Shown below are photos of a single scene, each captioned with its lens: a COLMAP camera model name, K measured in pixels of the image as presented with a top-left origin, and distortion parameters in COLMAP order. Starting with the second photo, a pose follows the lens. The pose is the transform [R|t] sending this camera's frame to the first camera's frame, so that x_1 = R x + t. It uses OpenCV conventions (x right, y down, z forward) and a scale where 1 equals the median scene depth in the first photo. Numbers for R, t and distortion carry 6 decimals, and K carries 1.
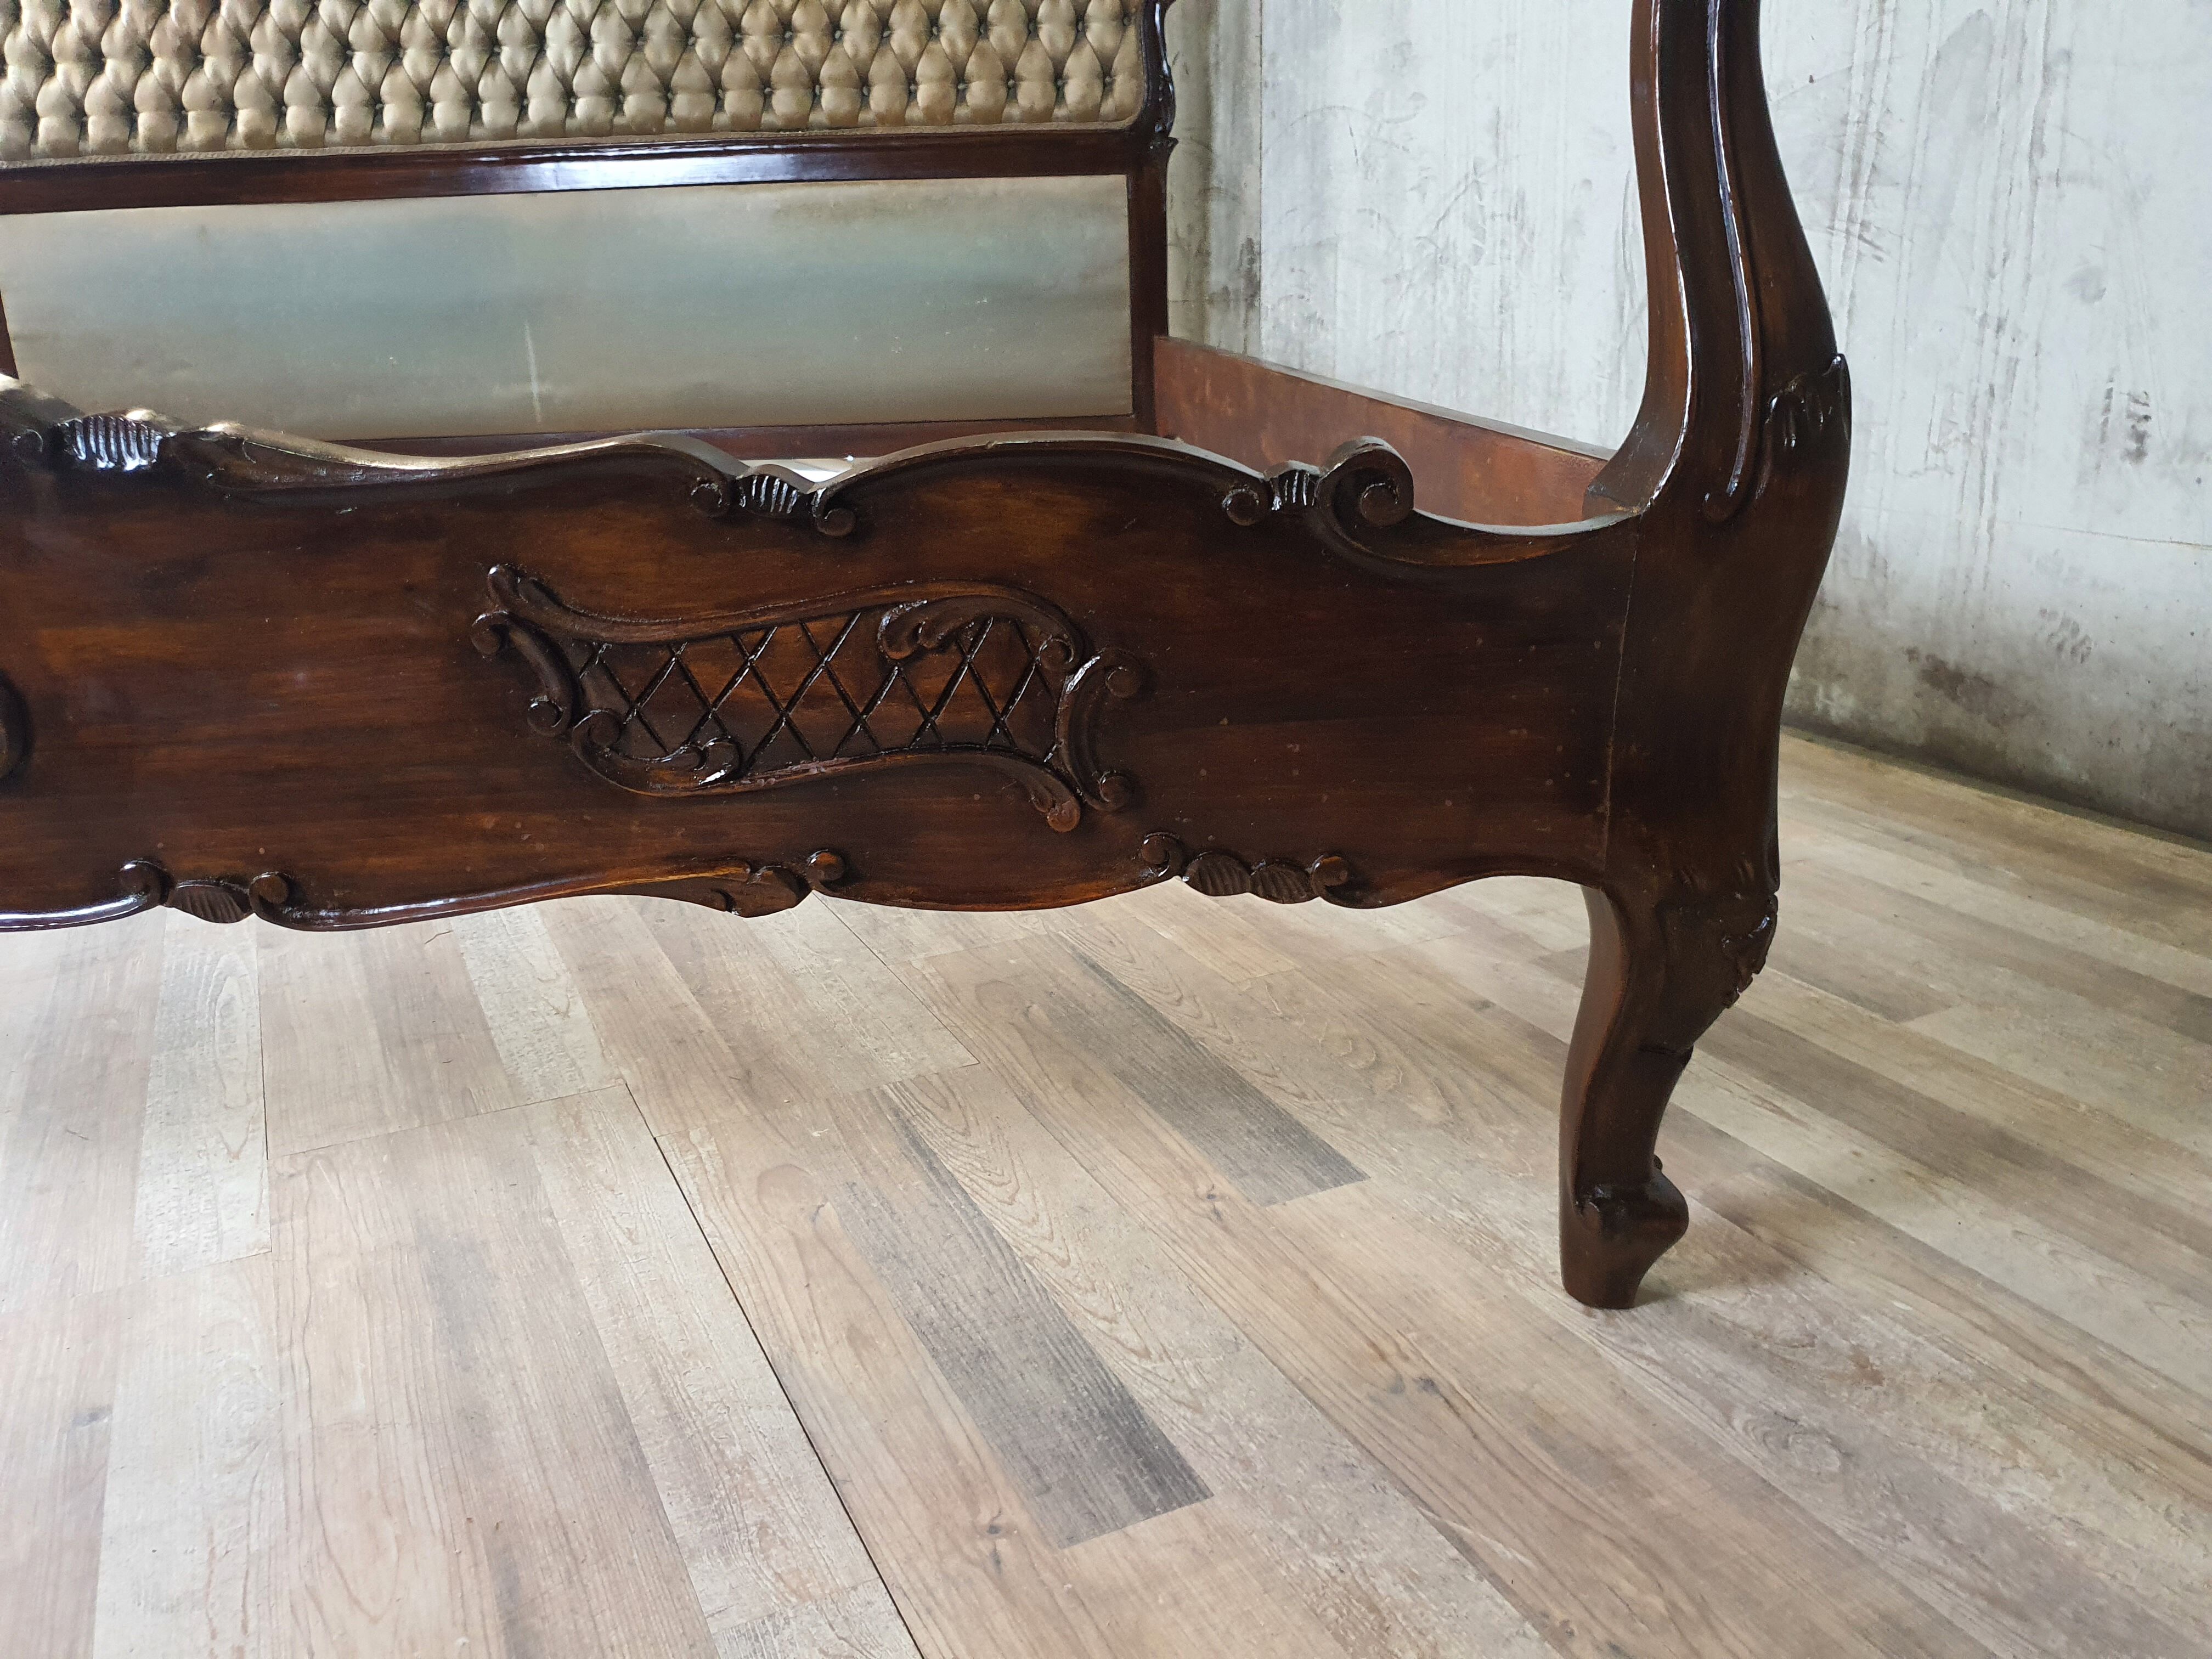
lens RADIAL K [[1750.3, 0, 1074.1], [0, 1750.3, 796.2], [0, 0, 1]] dist [-0.018127, 0.056763]
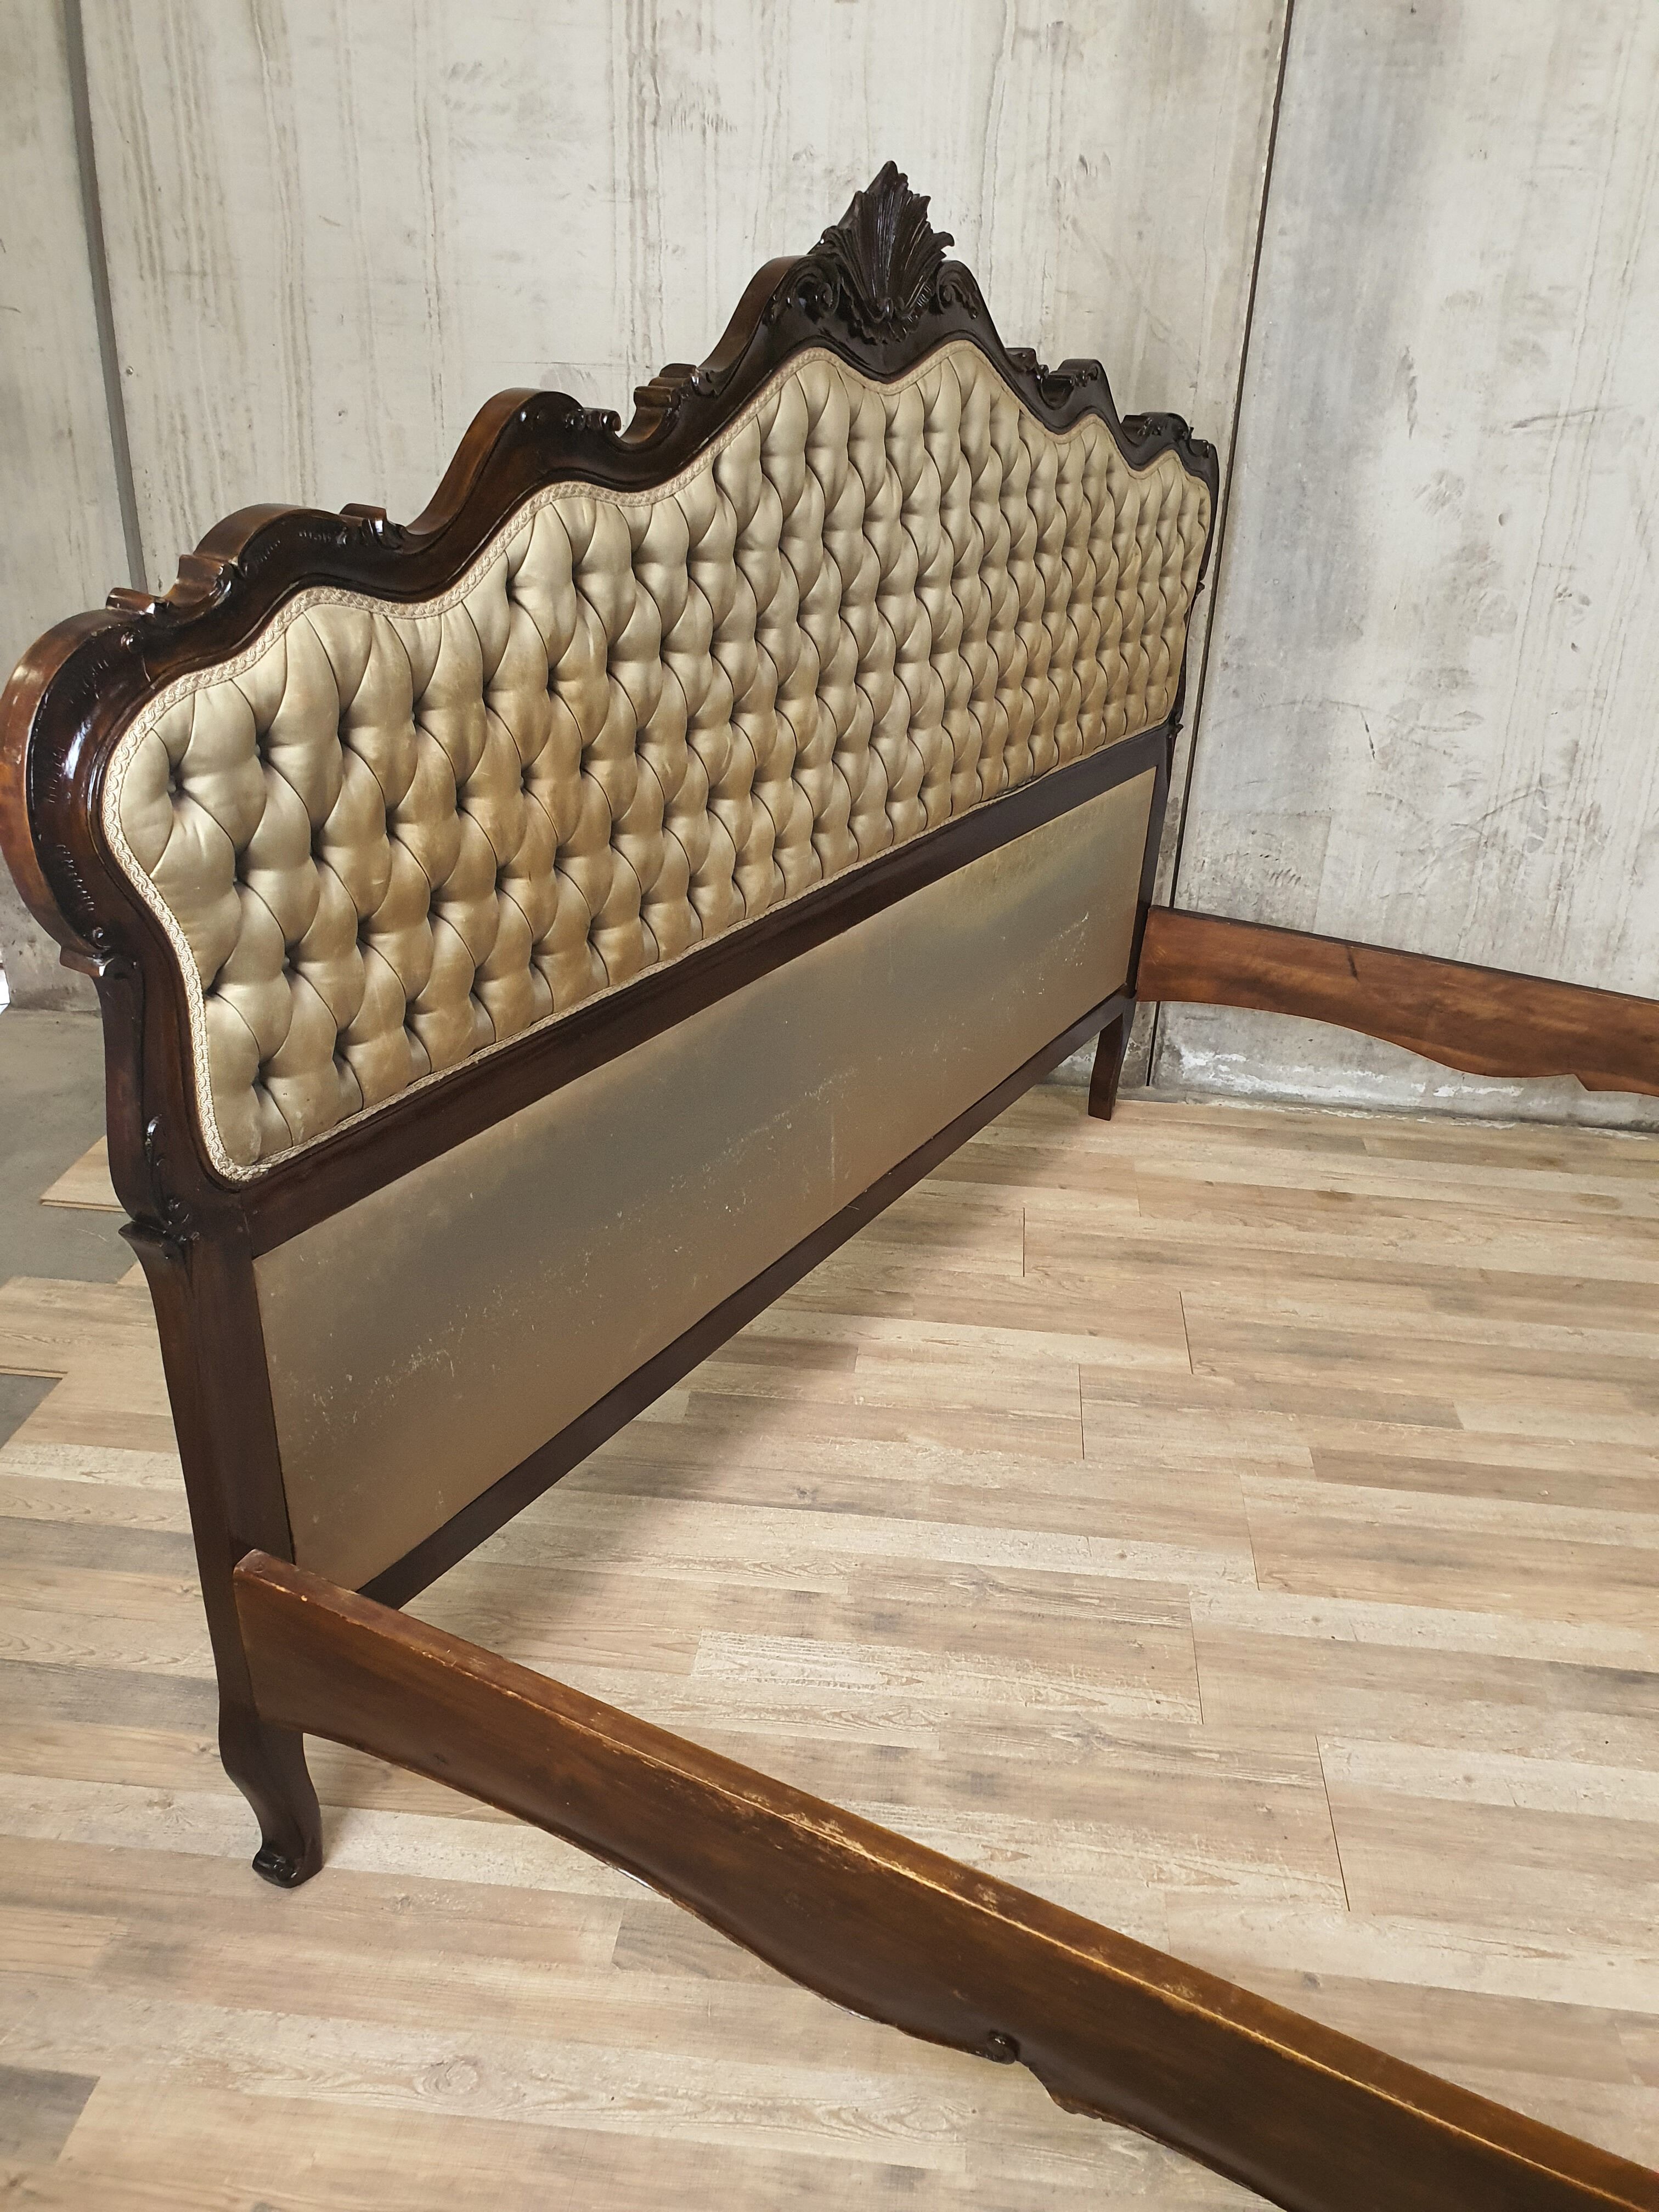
lens RADIAL K [[1731.7, 0, 848.3], [0, 1731.7, 1109.6], [0, 0, 1]] dist [0.067208, -0.159445]
pose [[0.505535, -0.332626, 0.796112, -1.132803], [0.189135, 0.942981, 0.273888, -0.588177], [-0.841821, 0.012113, 0.539621, 0.760005]]
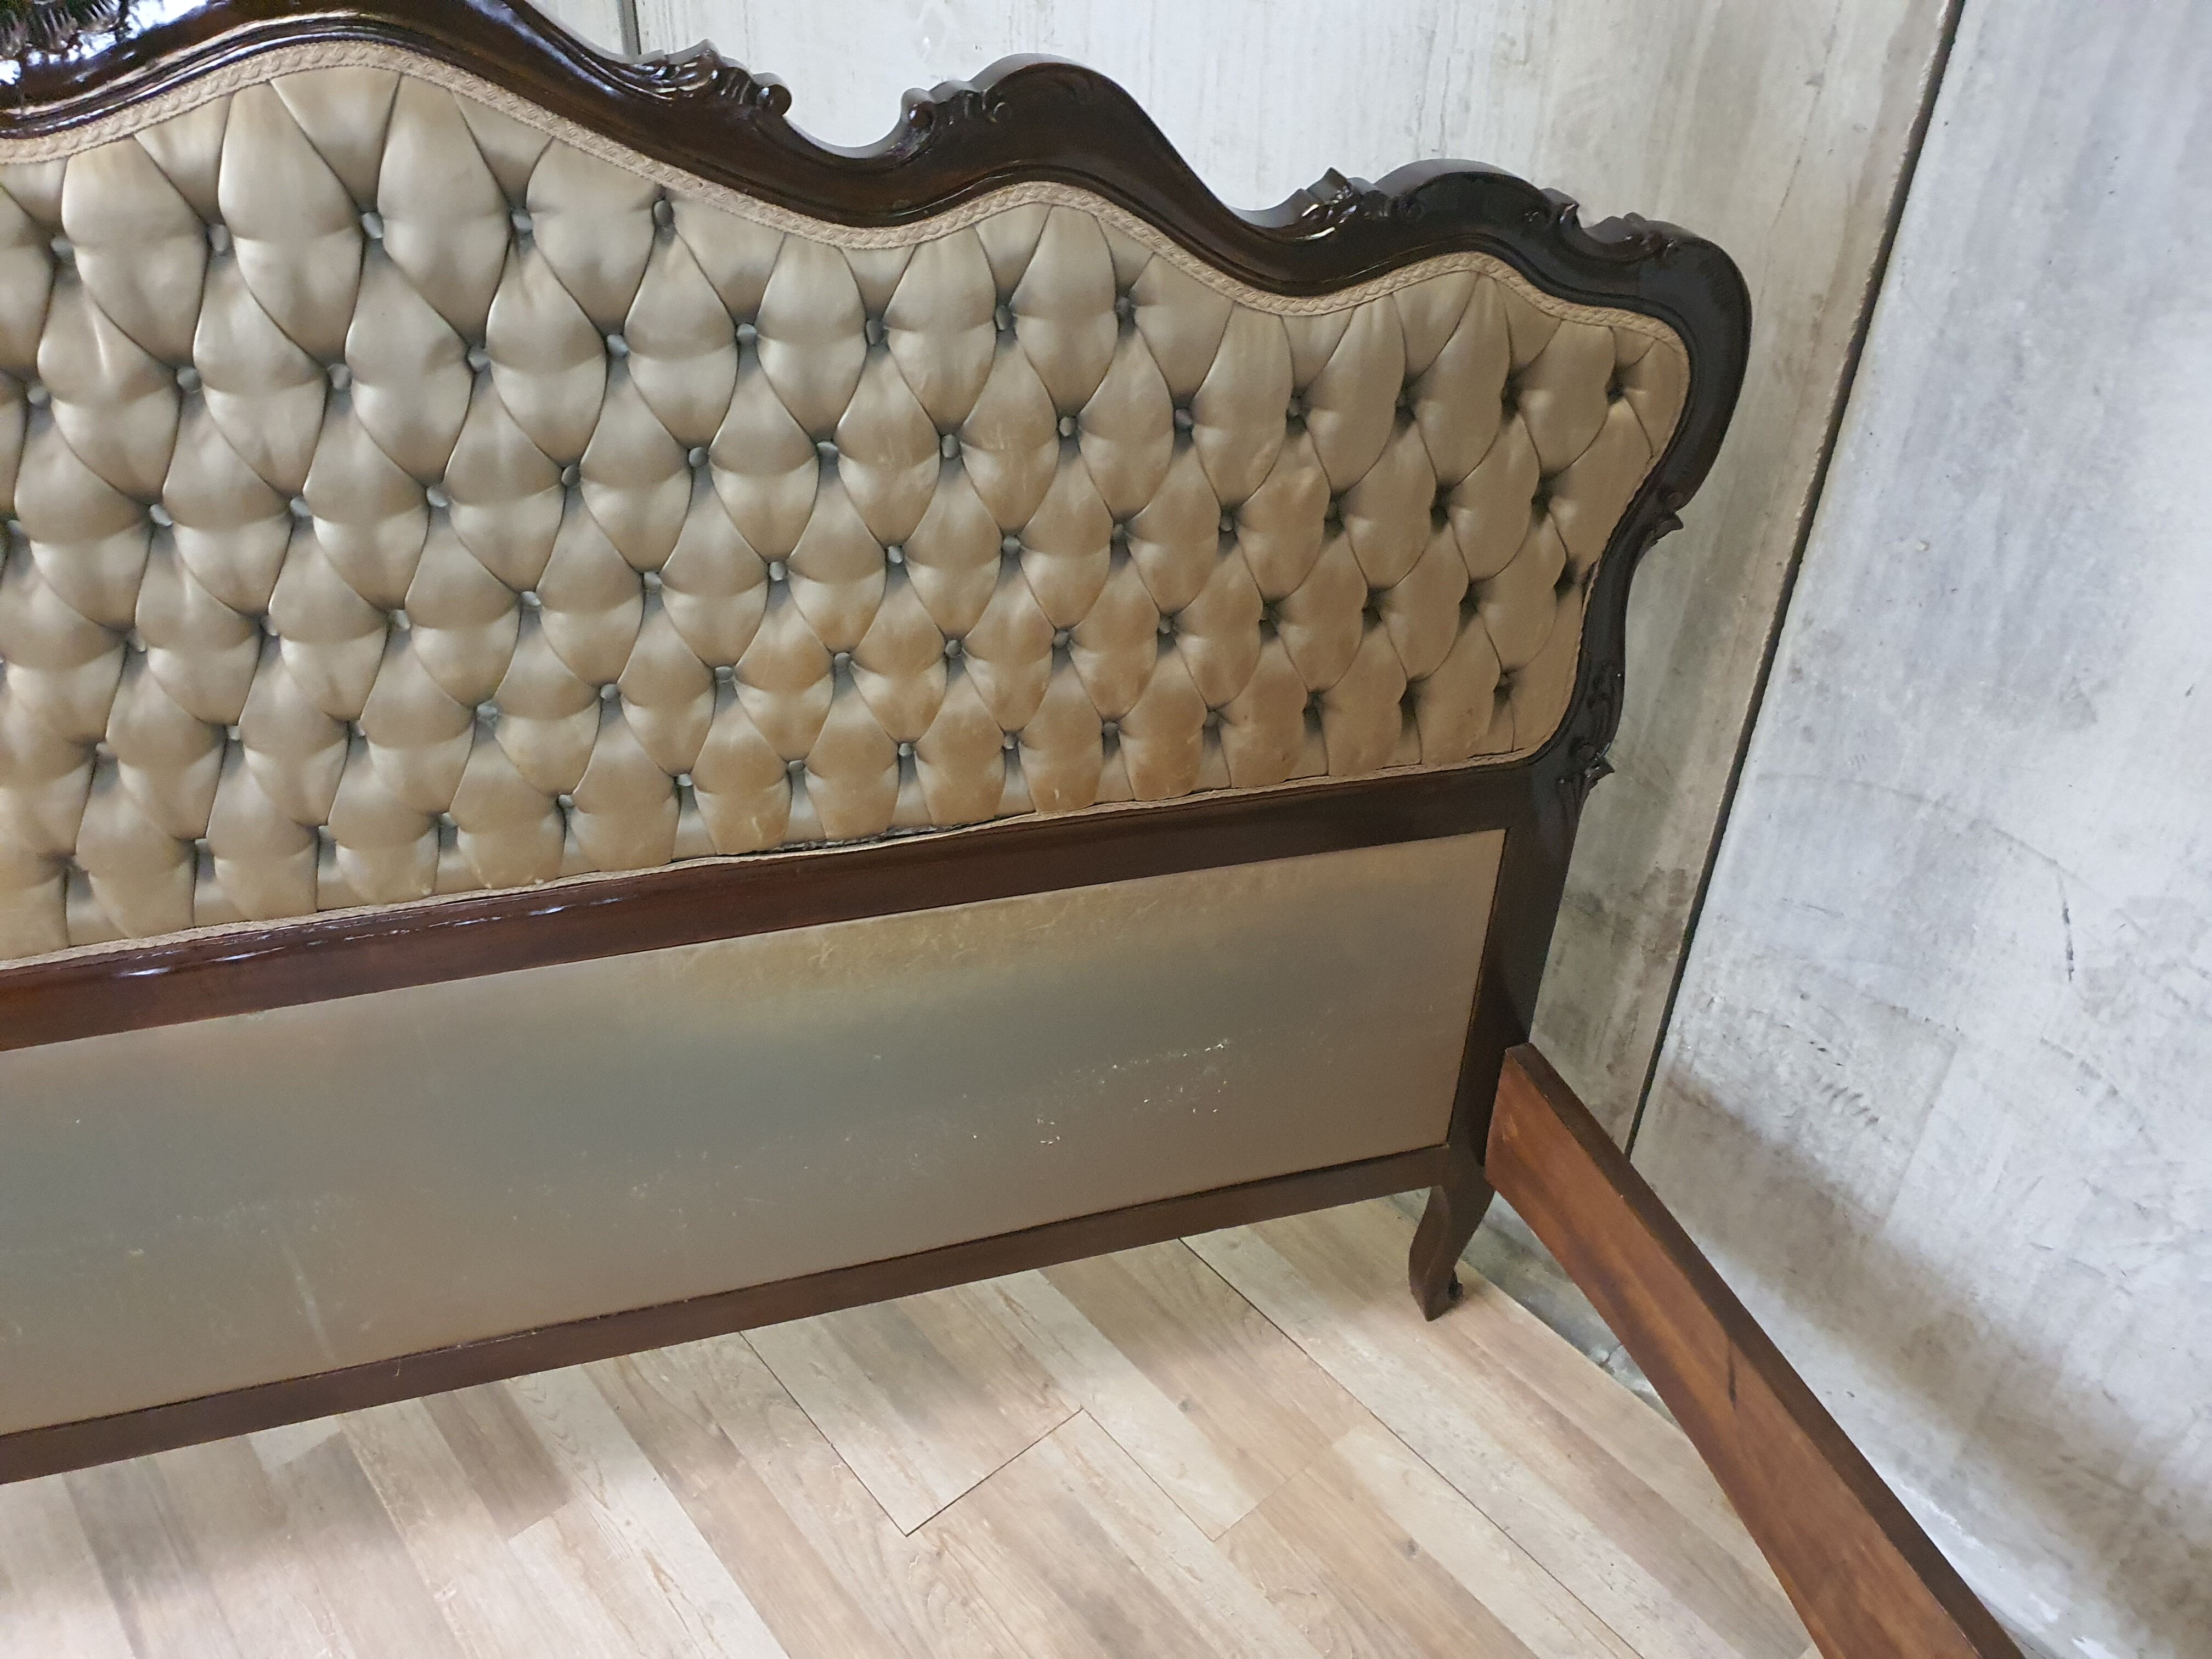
lens RADIAL K [[1726.7, 0, 1086.8], [0, 1726.7, 798.4], [0, 0, 1]] dist [-0.030170, 0.074327]
pose [[0.964601, -0.116684, 0.236495, -0.253885], [0.034146, 0.944499, 0.326734, -0.657679], [-0.261494, -0.307092, 0.915049, 0.712989]]
